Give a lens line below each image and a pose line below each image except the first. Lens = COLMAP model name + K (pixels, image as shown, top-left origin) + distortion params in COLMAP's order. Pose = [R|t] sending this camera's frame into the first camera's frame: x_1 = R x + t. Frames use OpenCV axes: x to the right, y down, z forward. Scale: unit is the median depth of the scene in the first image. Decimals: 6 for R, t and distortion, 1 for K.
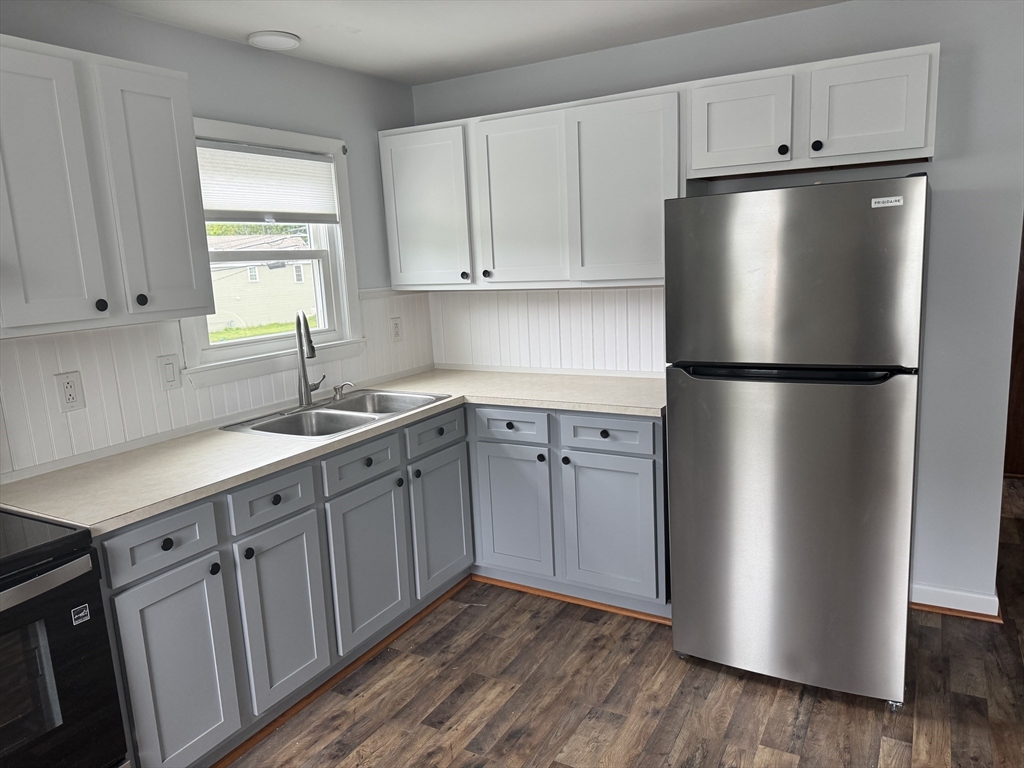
lens RADIAL K [[727.7, 0, 513.4], [0, 727.7, 394.9], [0, 0, 1]] dist [0.047395, -0.053046]
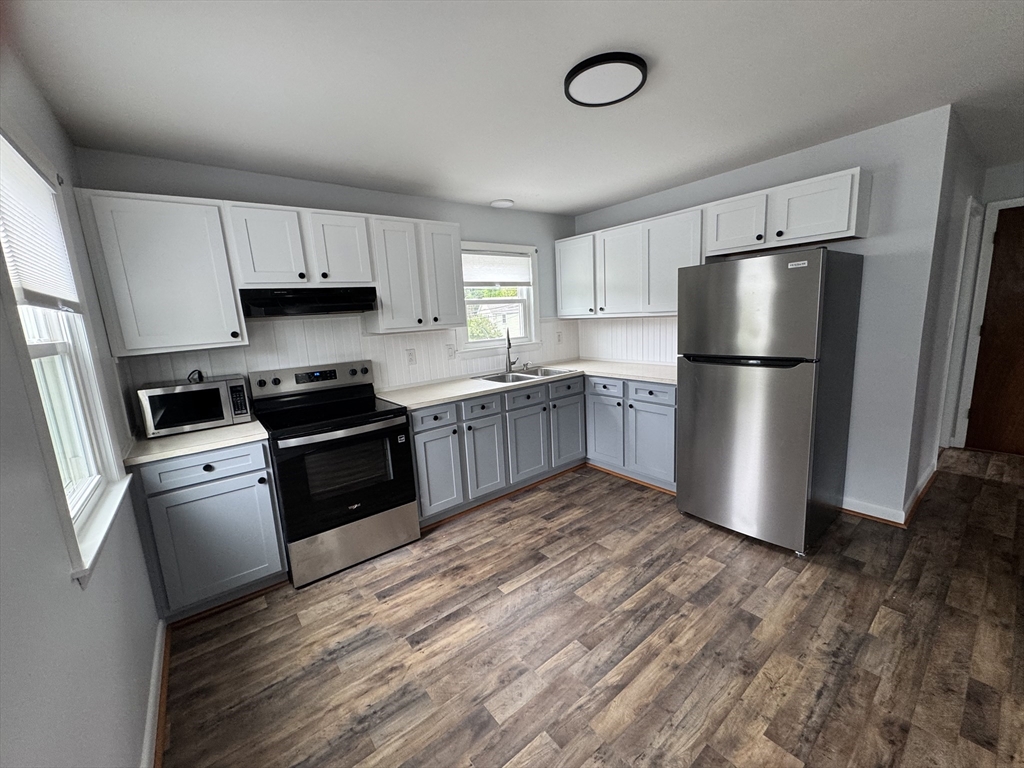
lens RADIAL K [[405.8, 0, 515.2], [0, 405.8, 392.1], [0, 0, 1]] dist [0.001432, -0.000120]
pose [[0.930833, 0.066108, -0.359415, 0.189875], [-0.059092, 0.997787, 0.030486, 0.042957], [0.360635, -0.007139, 0.932680, -0.126661]]
